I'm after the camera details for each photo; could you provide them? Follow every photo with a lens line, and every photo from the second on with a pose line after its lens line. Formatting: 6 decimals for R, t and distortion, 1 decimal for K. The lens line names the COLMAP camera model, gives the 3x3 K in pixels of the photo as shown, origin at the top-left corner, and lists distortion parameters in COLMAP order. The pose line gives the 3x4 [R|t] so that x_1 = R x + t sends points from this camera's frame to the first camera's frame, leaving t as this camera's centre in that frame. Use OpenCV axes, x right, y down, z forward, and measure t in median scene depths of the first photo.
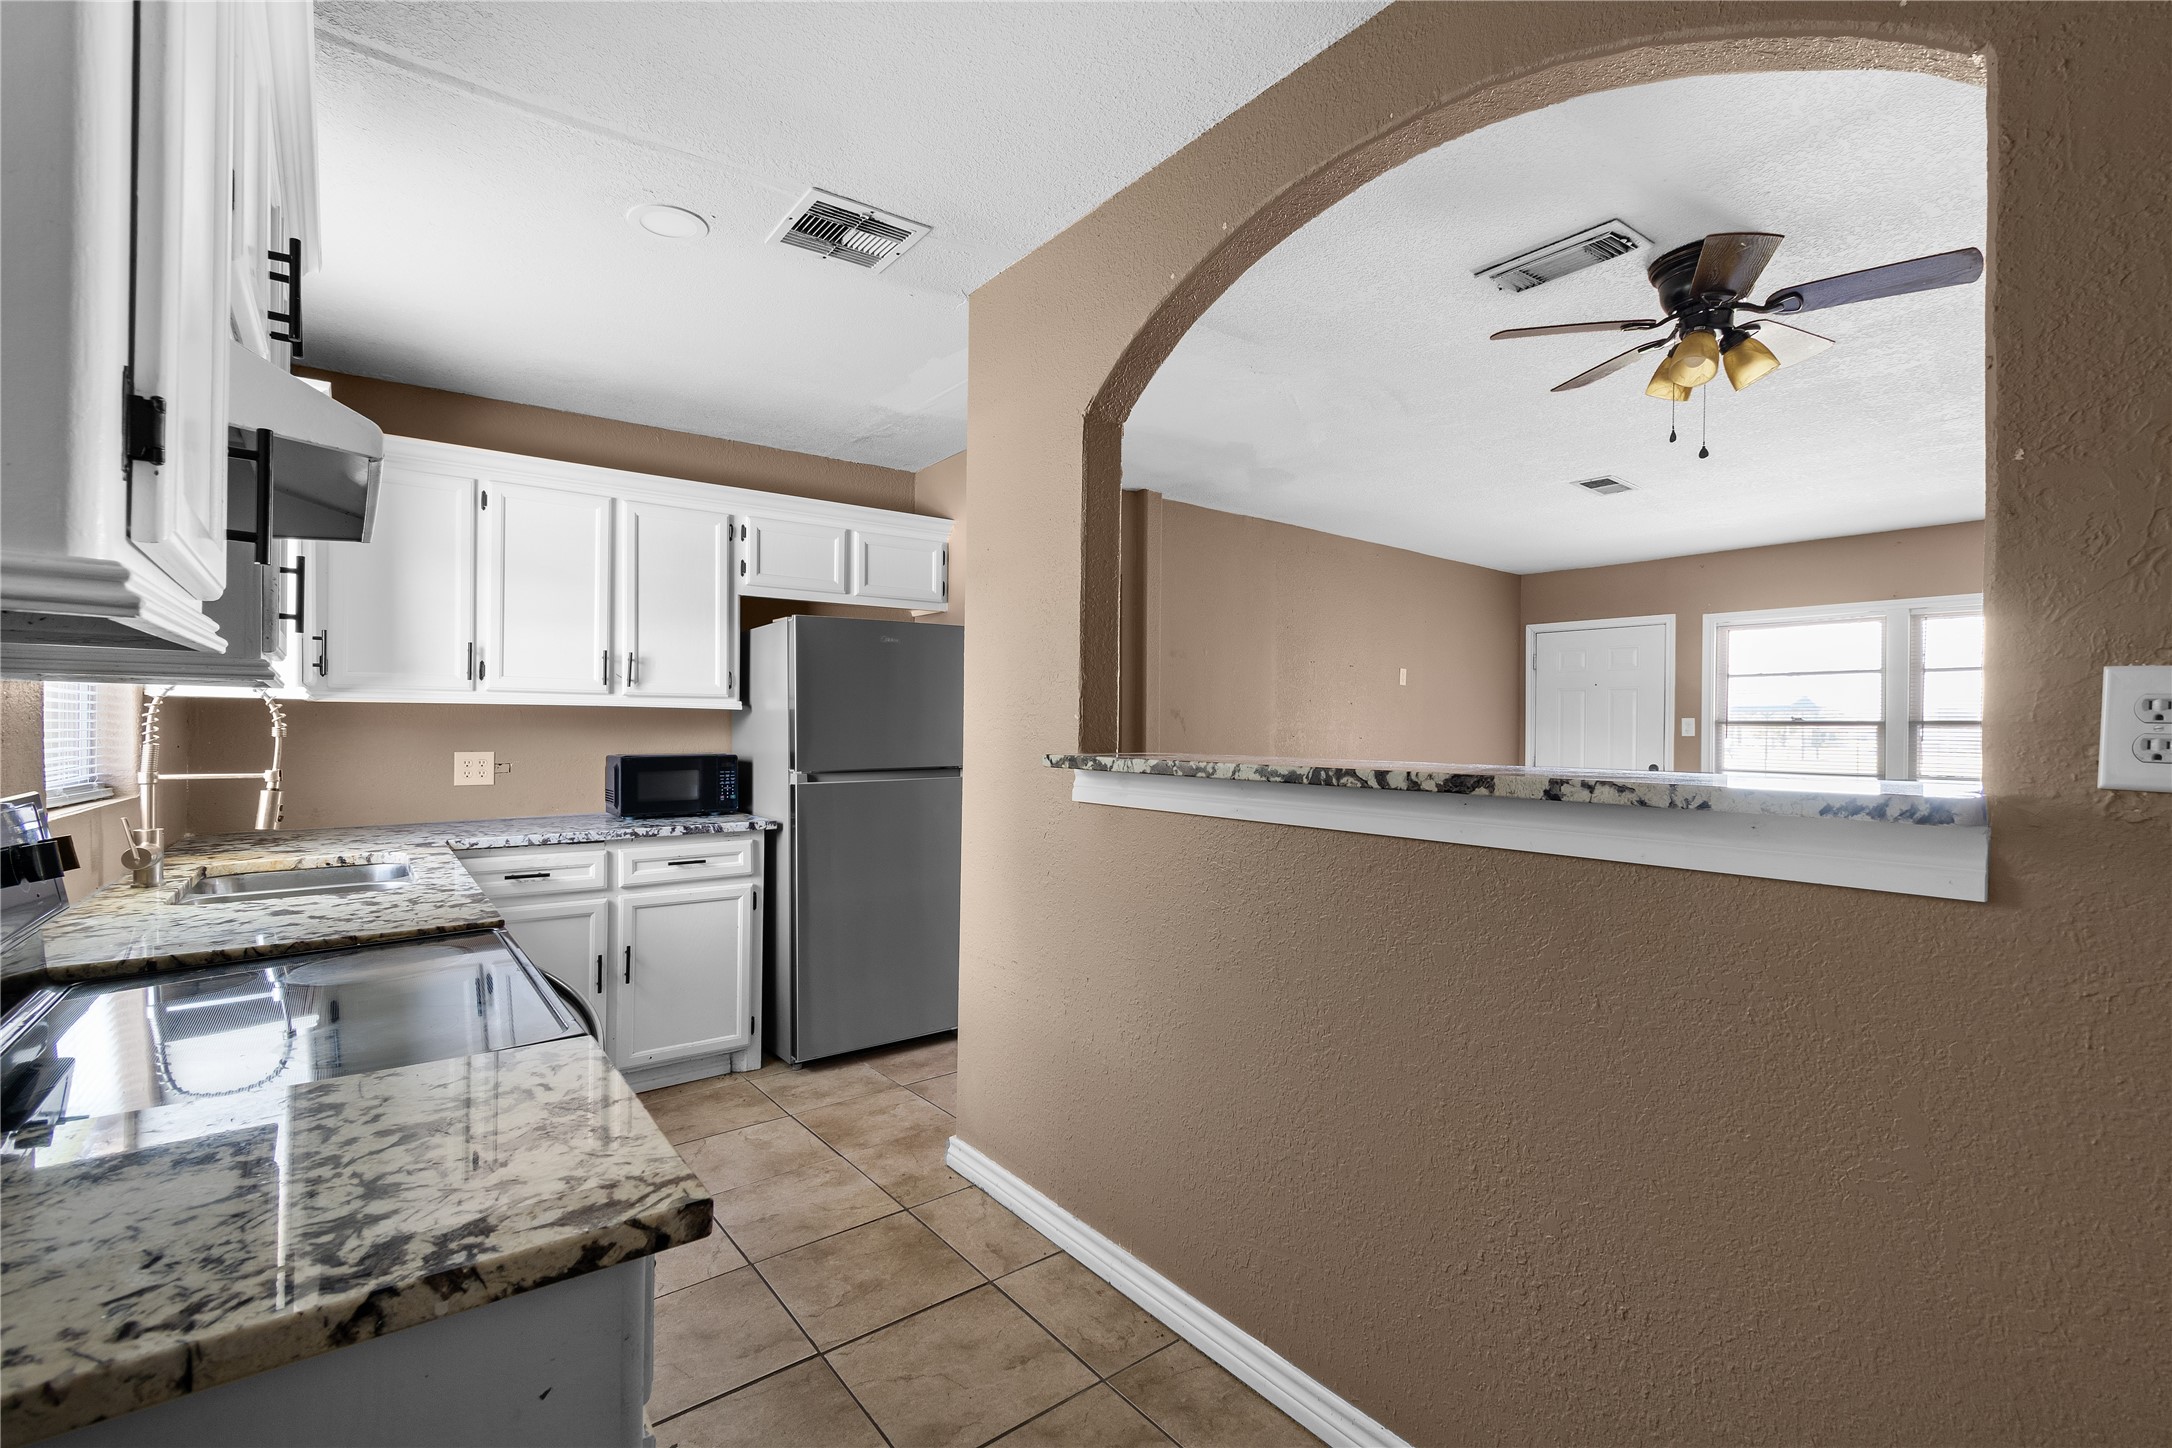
lens RADIAL K [[960.9, 0, 1079.4], [0, 960.9, 726.6], [0, 0, 1]] dist [0.003152, -0.001057]
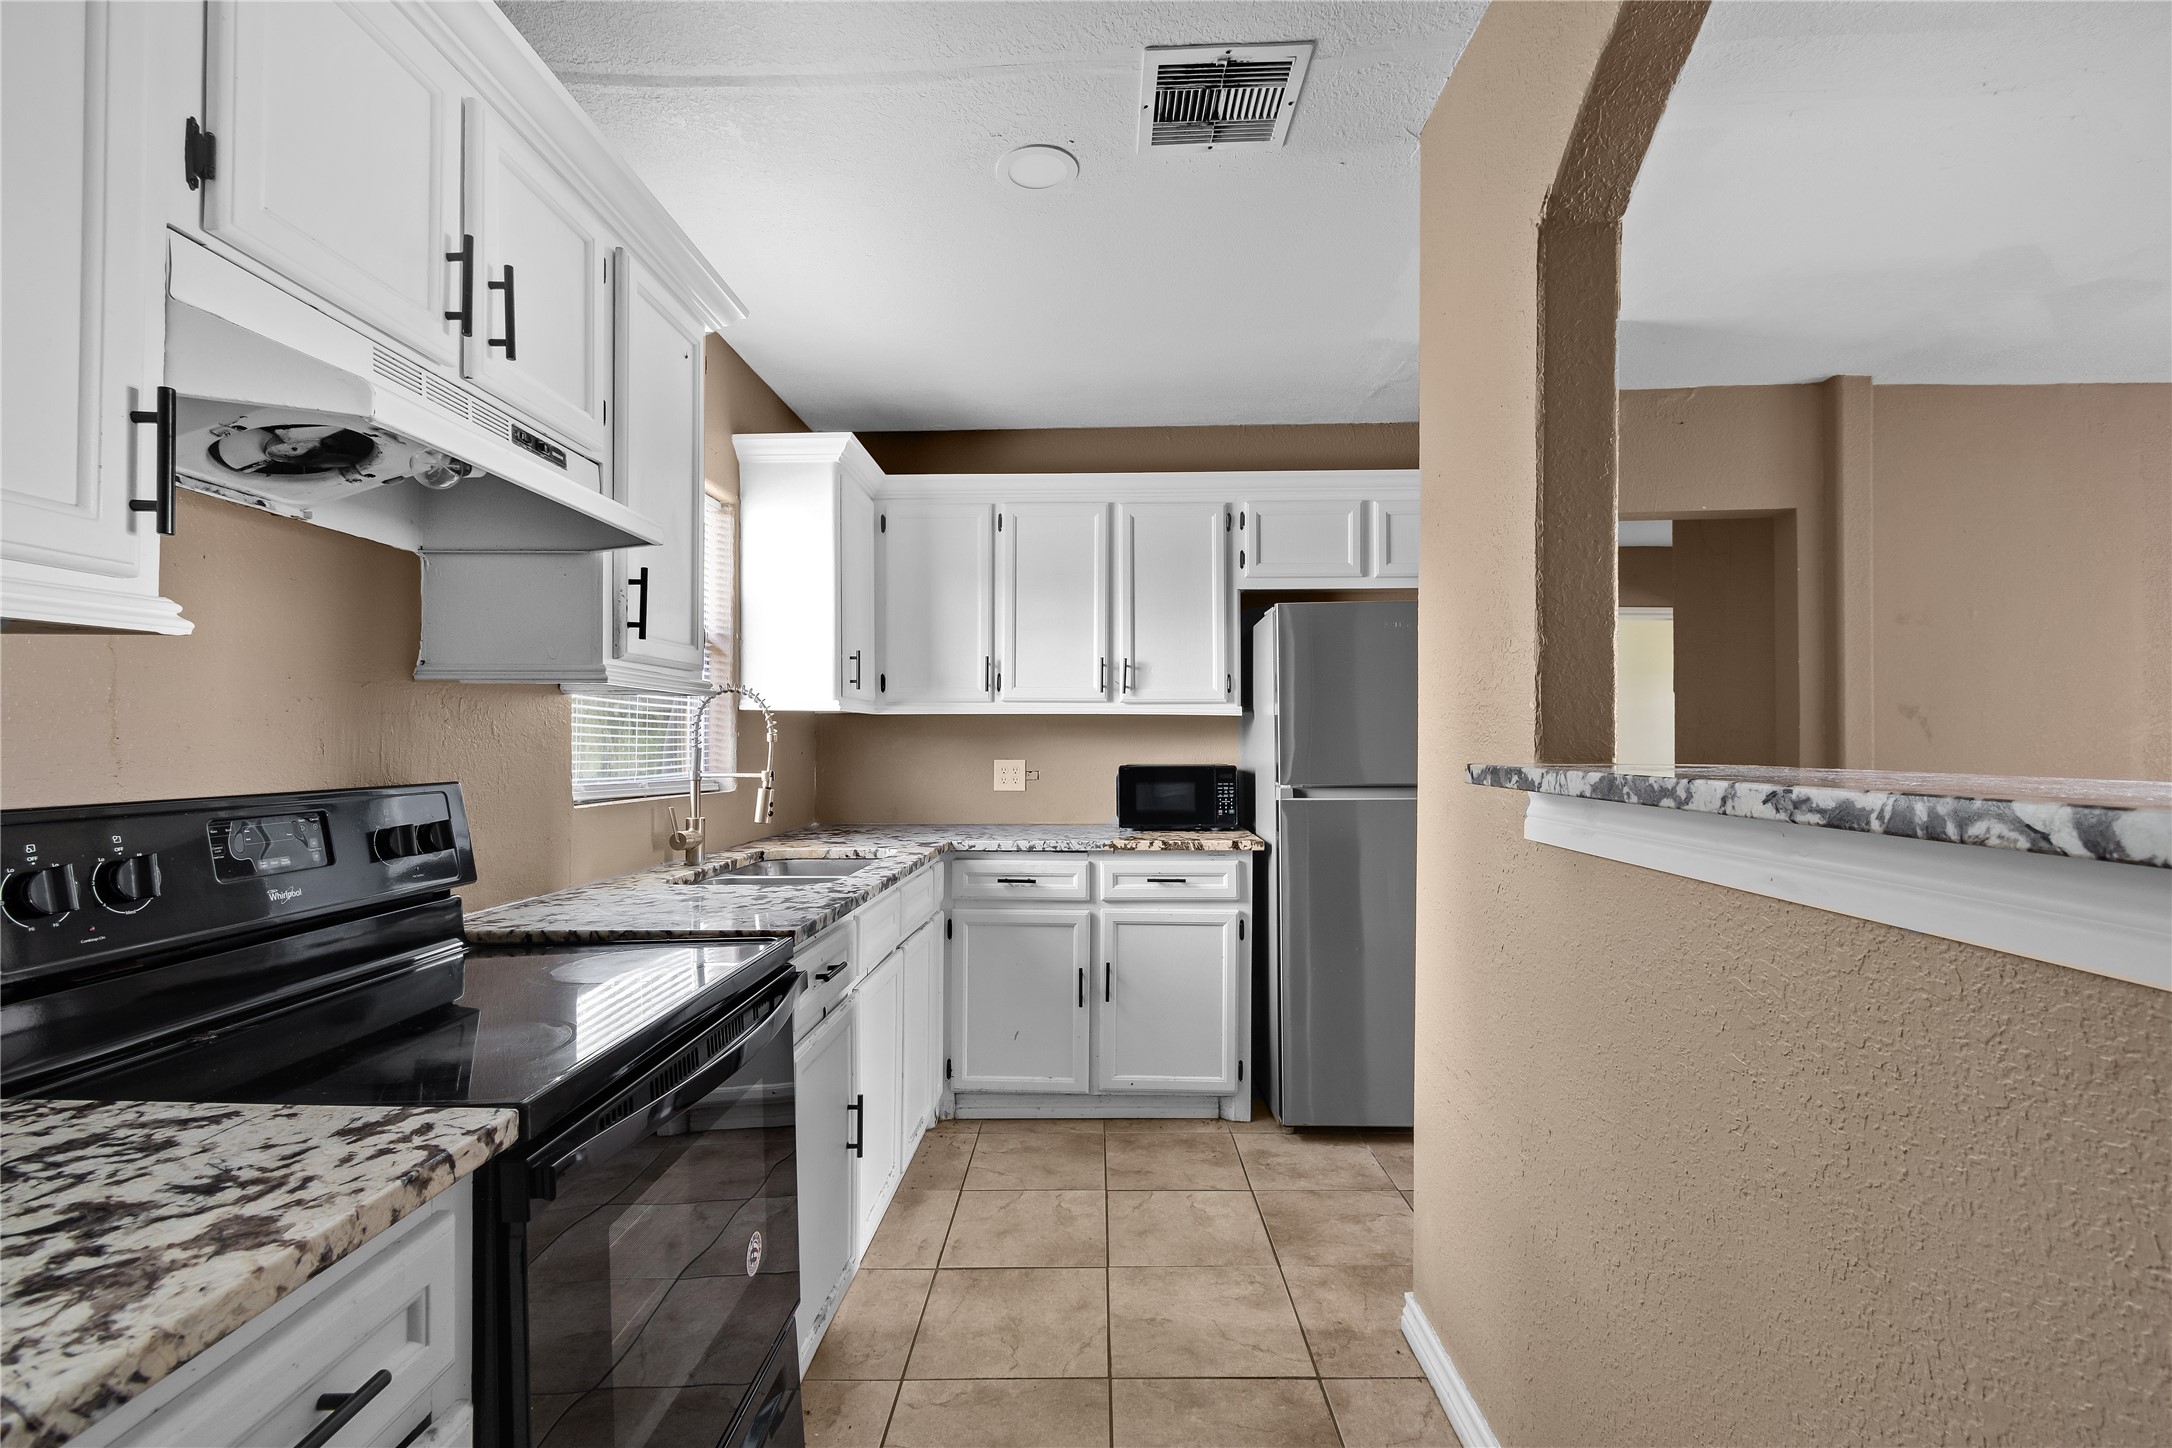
lens RADIAL K [[960.9, 0, 1084.4], [0, 960.9, 728.6], [0, 0, 1]] dist [0.003152, -0.001057]
pose [[0.779093, -0.013474, -0.626763, 0.118393], [0.004193, 0.999859, -0.016283, 0.010342], [0.626894, 0.010058, 0.779040, 0.238782]]
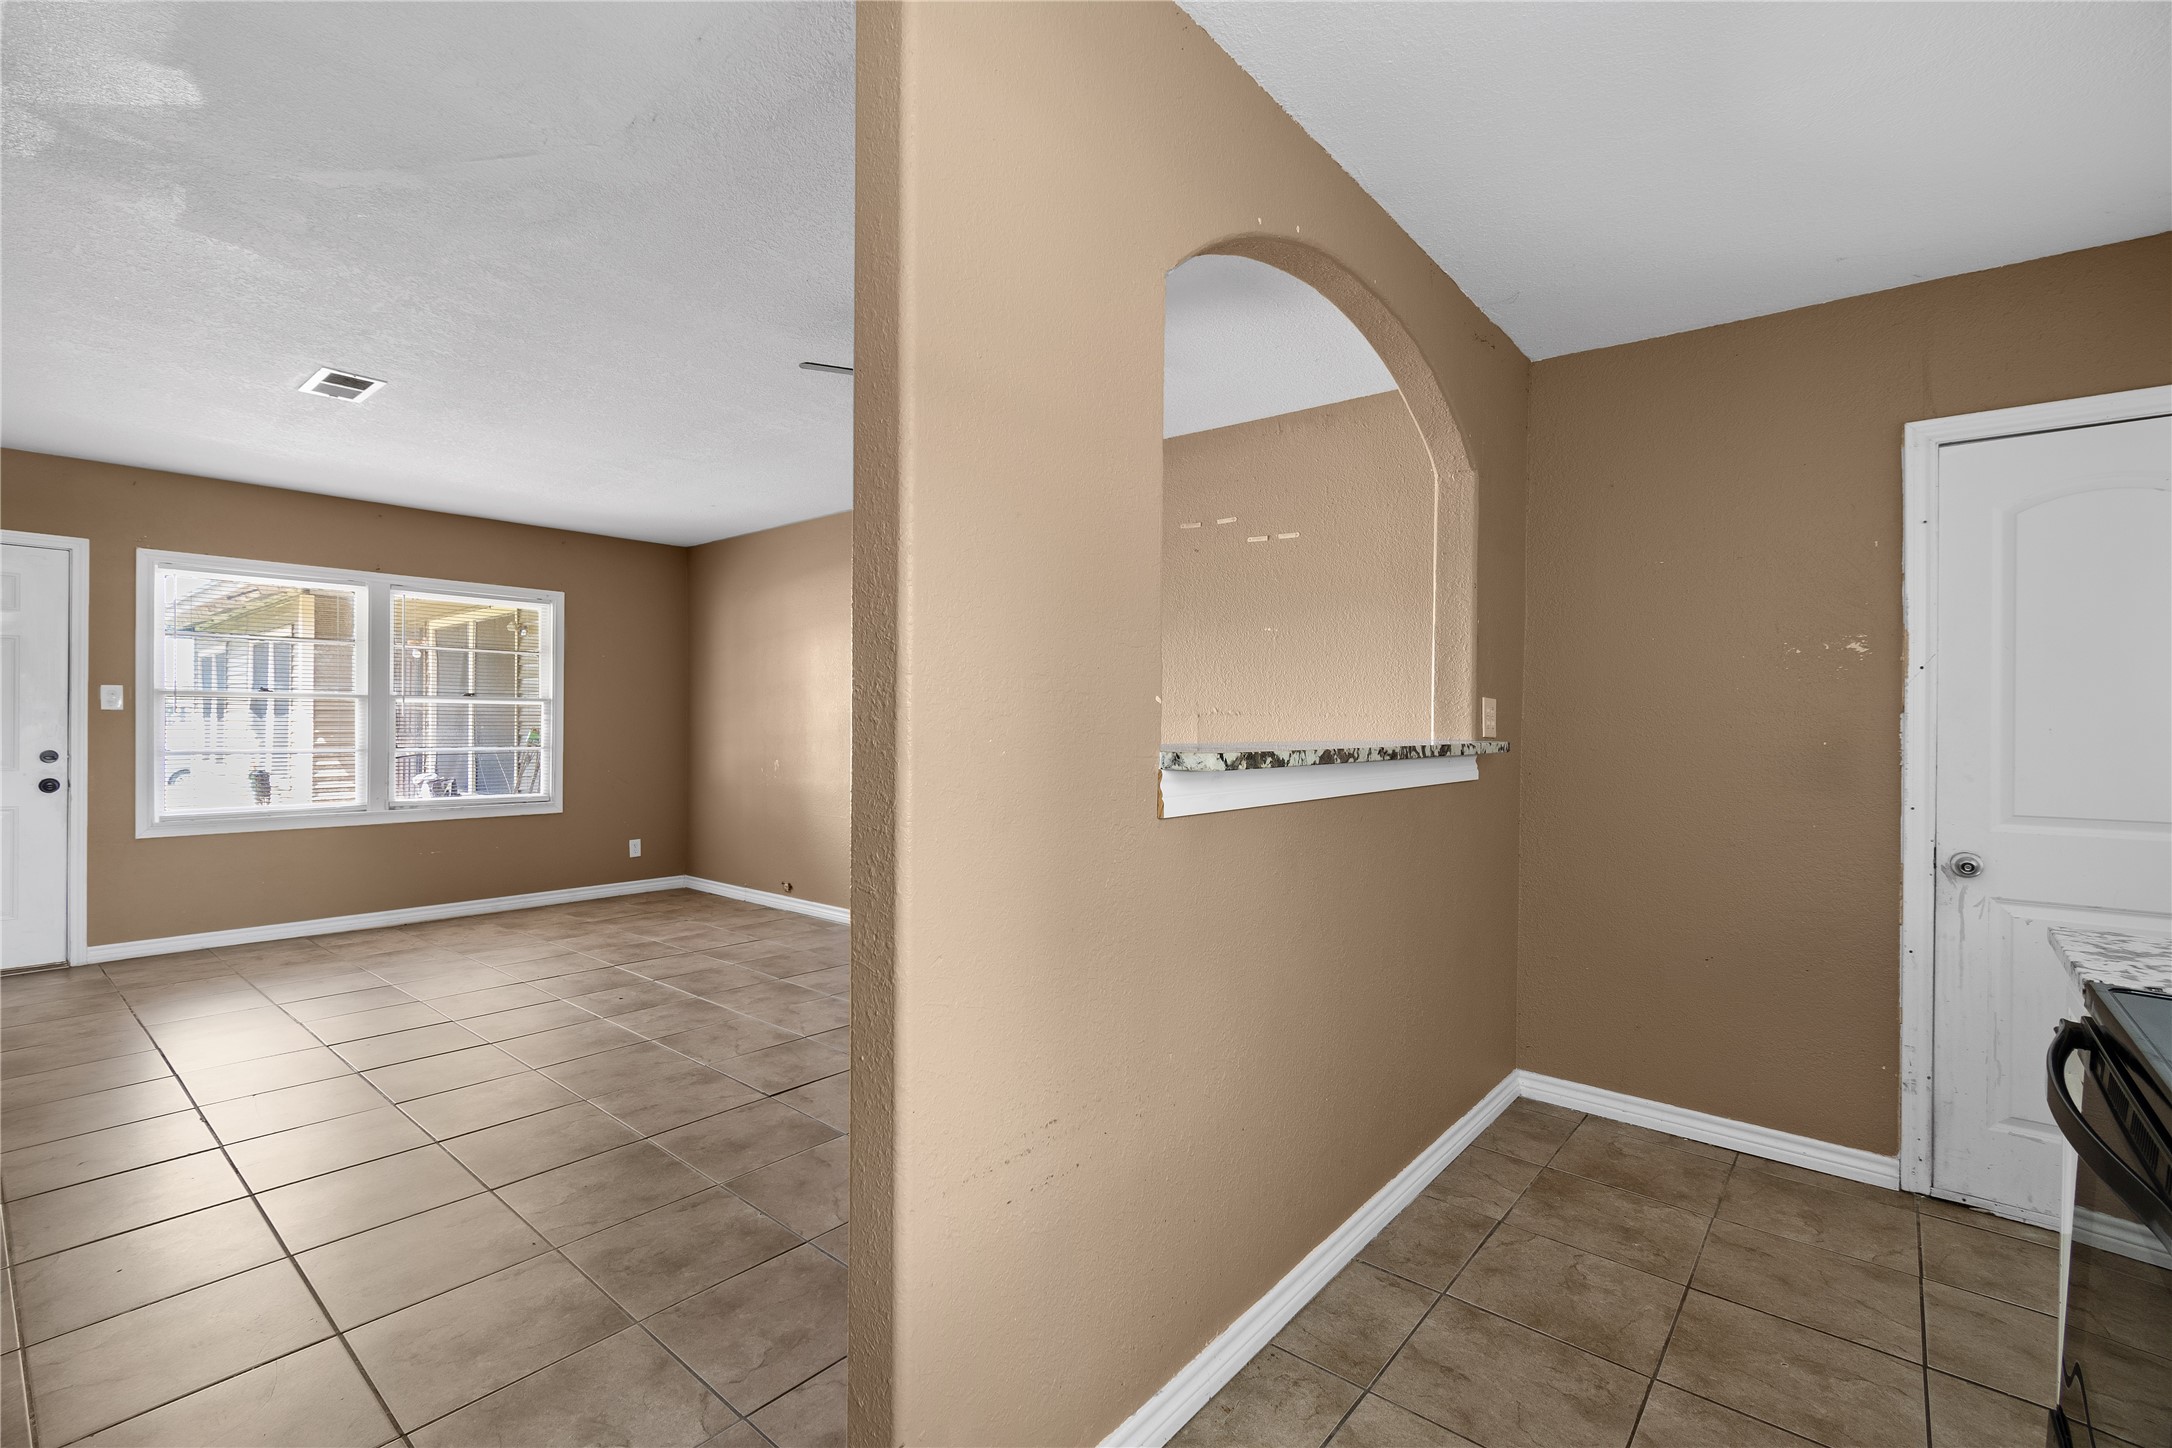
lens RADIAL K [[960.9, 0, 1086.1], [0, 960.9, 727.1], [0, 0, 1]] dist [0.003152, -0.001057]
pose [[-0.213587, -0.021077, 0.976697, -0.491723], [-0.013994, 0.999731, 0.018514, -0.001737], [-0.976824, -0.009713, -0.213825, 0.864628]]
